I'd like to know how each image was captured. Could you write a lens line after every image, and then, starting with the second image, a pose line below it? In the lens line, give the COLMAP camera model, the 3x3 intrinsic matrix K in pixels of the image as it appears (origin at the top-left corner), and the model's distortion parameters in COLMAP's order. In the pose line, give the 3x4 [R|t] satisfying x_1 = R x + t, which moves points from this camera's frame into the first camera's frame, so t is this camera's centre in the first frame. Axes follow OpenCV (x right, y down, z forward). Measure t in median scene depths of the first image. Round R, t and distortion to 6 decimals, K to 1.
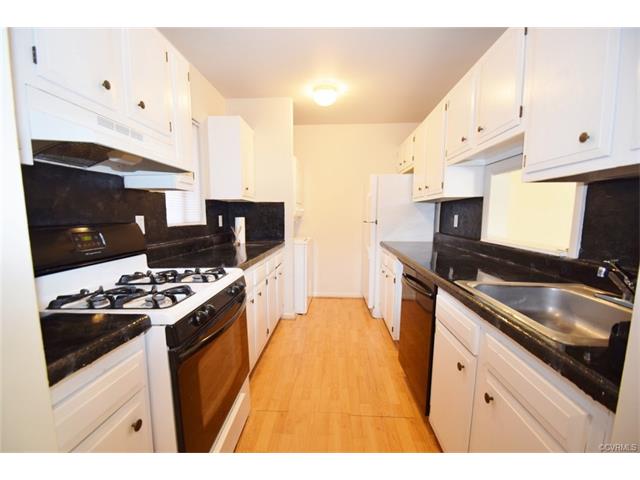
lens RADIAL K [[282.9, 0, 320.3], [0, 282.9, 250.0], [0, 0, 1]] dist [0.023012, -0.016196]
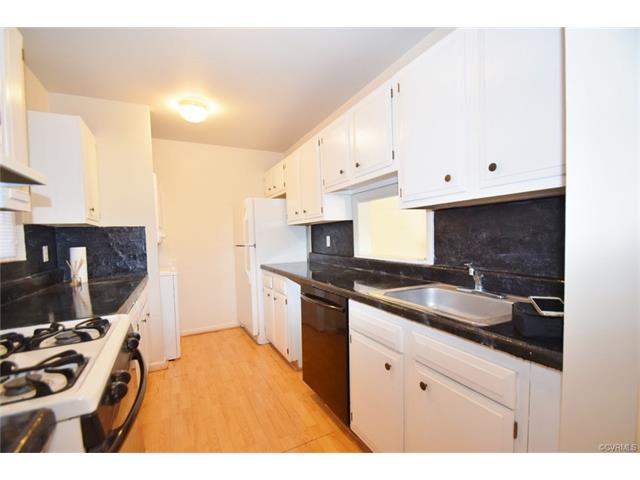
lens RADIAL K [[282.9, 0, 320.3], [0, 282.9, 250.0], [0, 0, 1]] dist [0.023012, -0.016196]
pose [[0.862895, -0.053526, 0.502541, -0.130526], [0.094523, 0.993922, -0.056438, -0.007447], [-0.496465, 0.096202, 0.862709, 0.048228]]
